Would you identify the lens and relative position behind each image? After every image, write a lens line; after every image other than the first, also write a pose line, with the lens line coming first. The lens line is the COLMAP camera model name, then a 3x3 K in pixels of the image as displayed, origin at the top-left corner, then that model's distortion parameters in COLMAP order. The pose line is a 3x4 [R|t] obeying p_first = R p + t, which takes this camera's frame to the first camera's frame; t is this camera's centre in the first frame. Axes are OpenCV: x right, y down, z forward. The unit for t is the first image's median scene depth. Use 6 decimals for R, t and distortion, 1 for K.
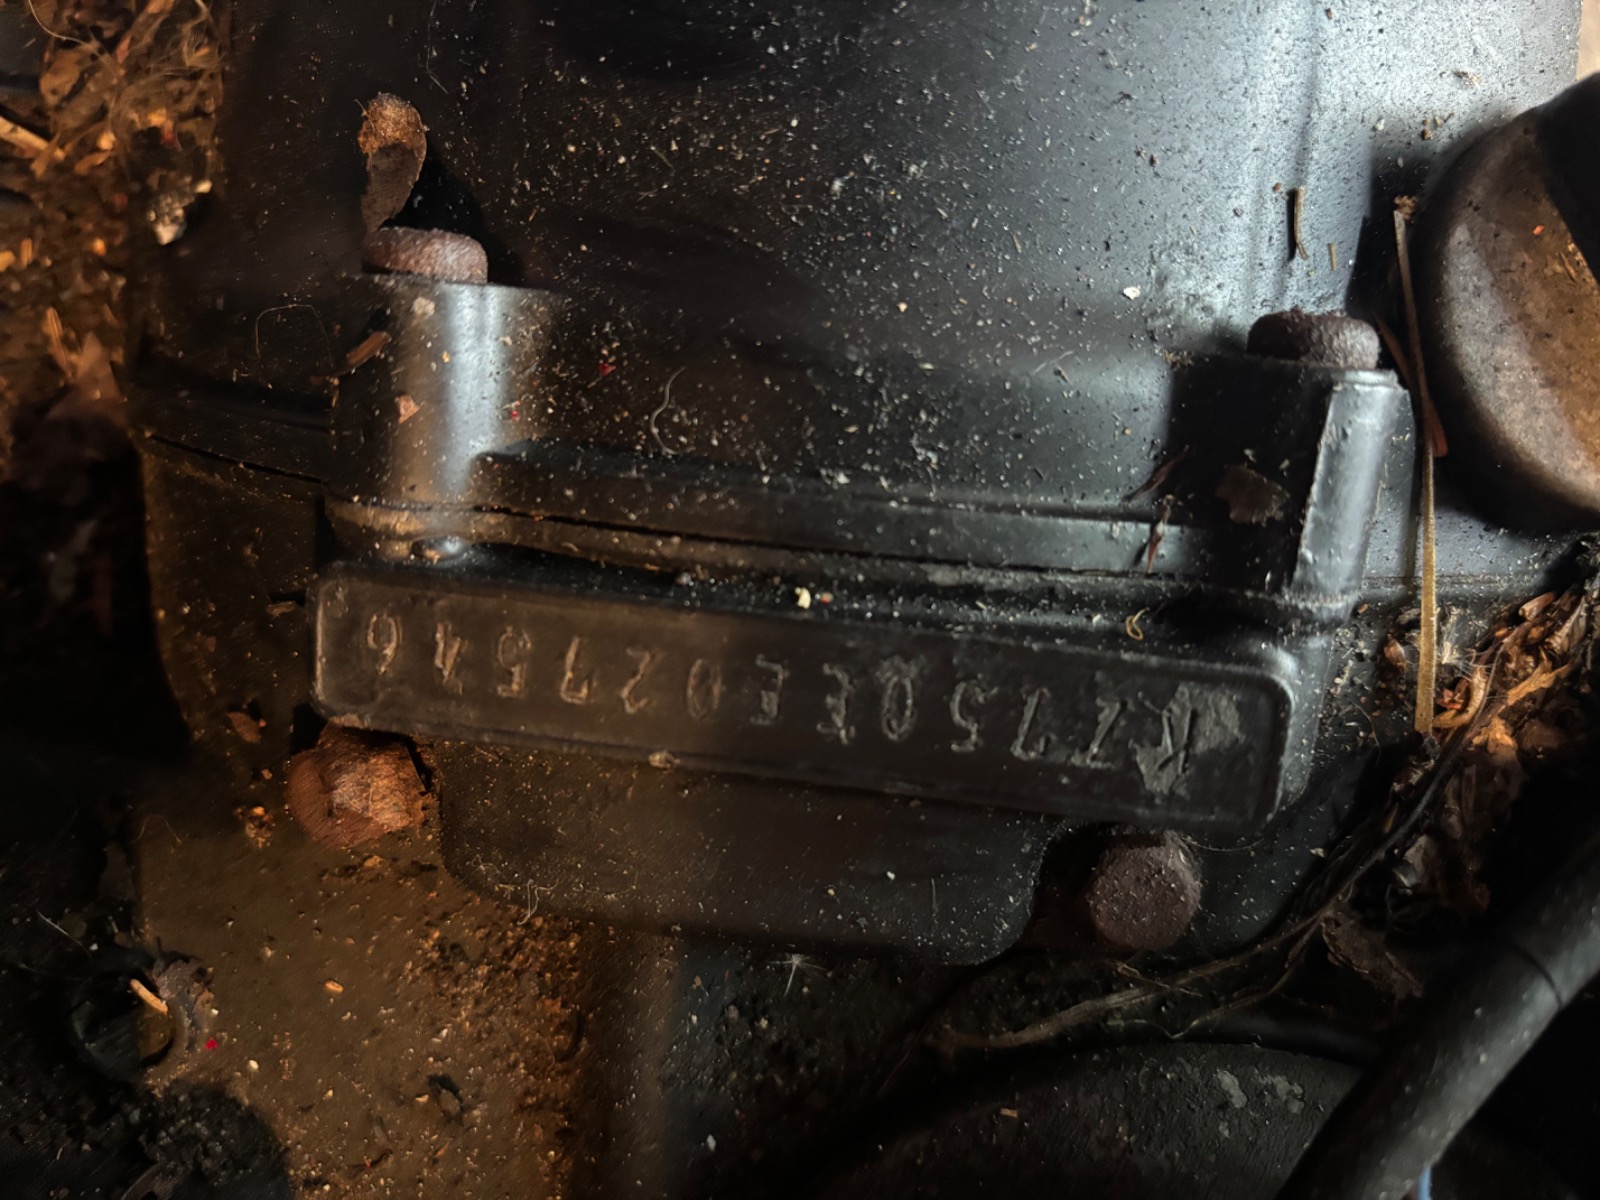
lens RADIAL K [[1187.6, 0, 799.4], [0, 1187.6, 605.9], [0, 0, 1]] dist [-0.029934, -0.006273]
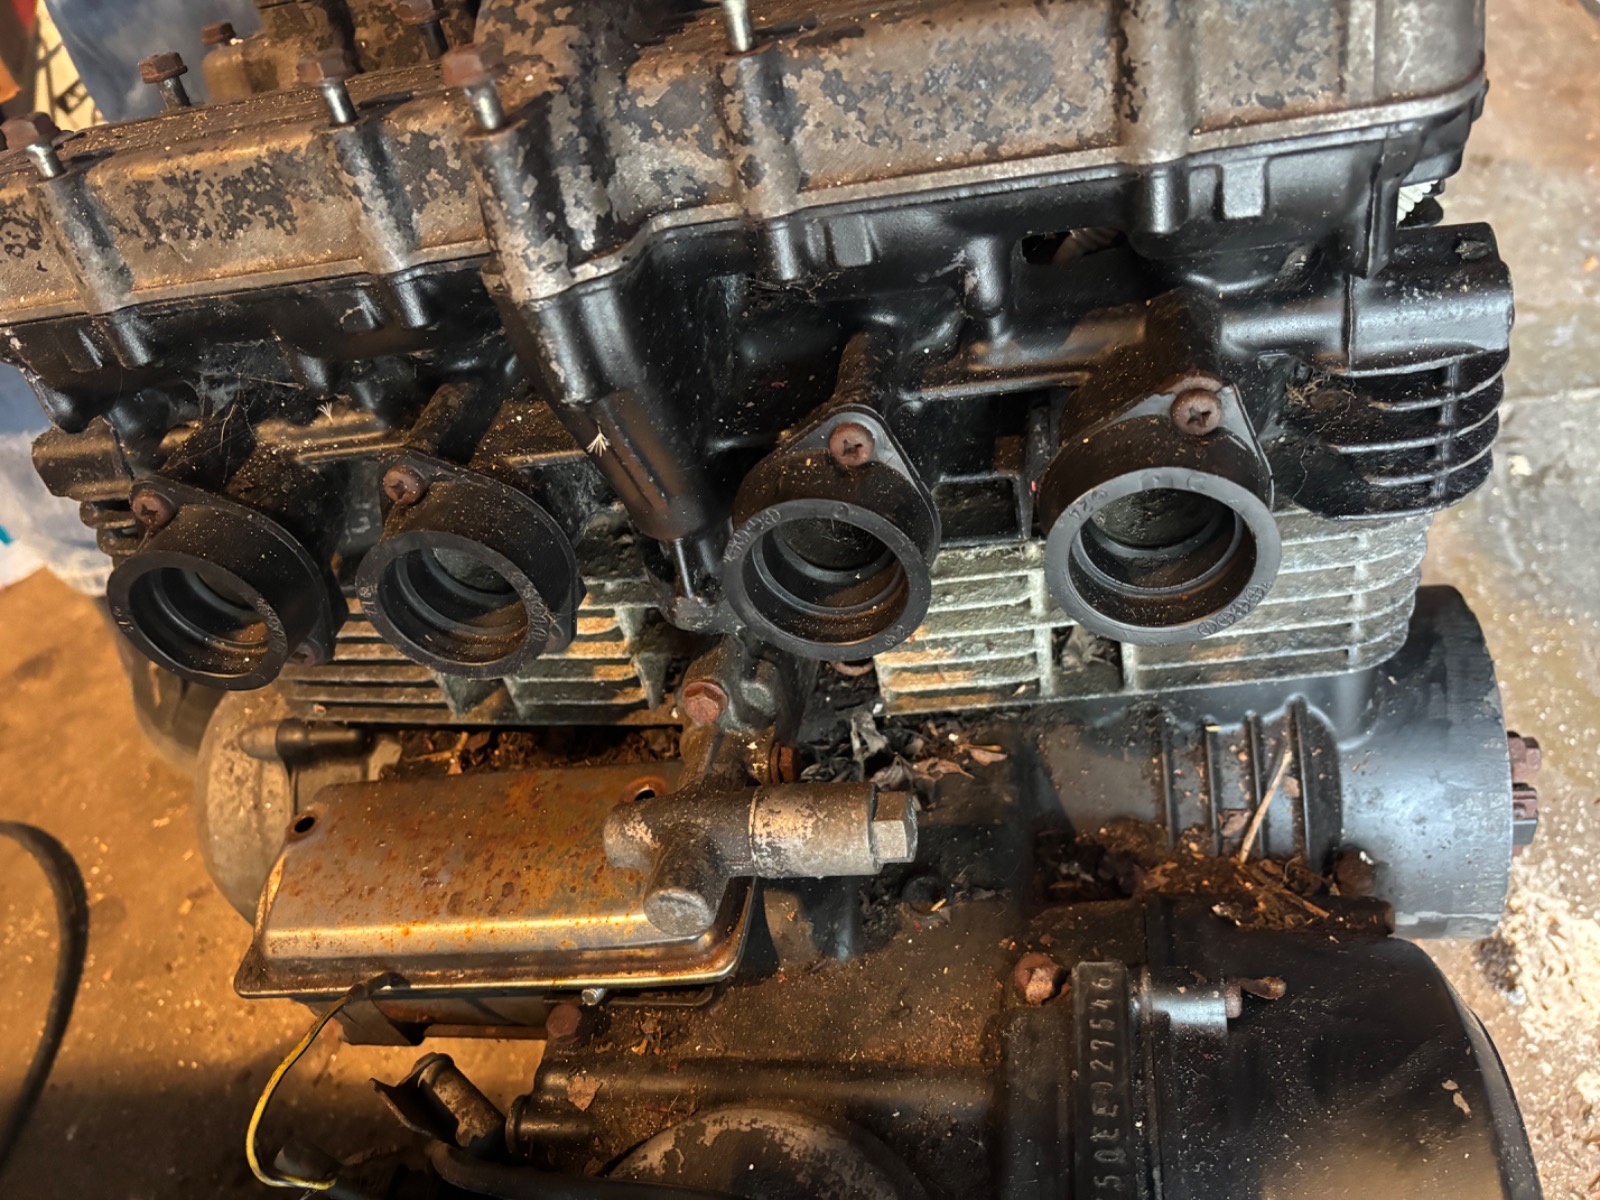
lens RADIAL K [[1187.6, 0, 800.2], [0, 1187.6, 595.9], [0, 0, 1]] dist [-0.029934, -0.006273]
pose [[-0.020530, 0.755989, -0.654262, 0.859471], [-0.999459, 0.001294, 0.032856, 0.672281], [0.025685, 0.654583, 0.755554, -1.884887]]
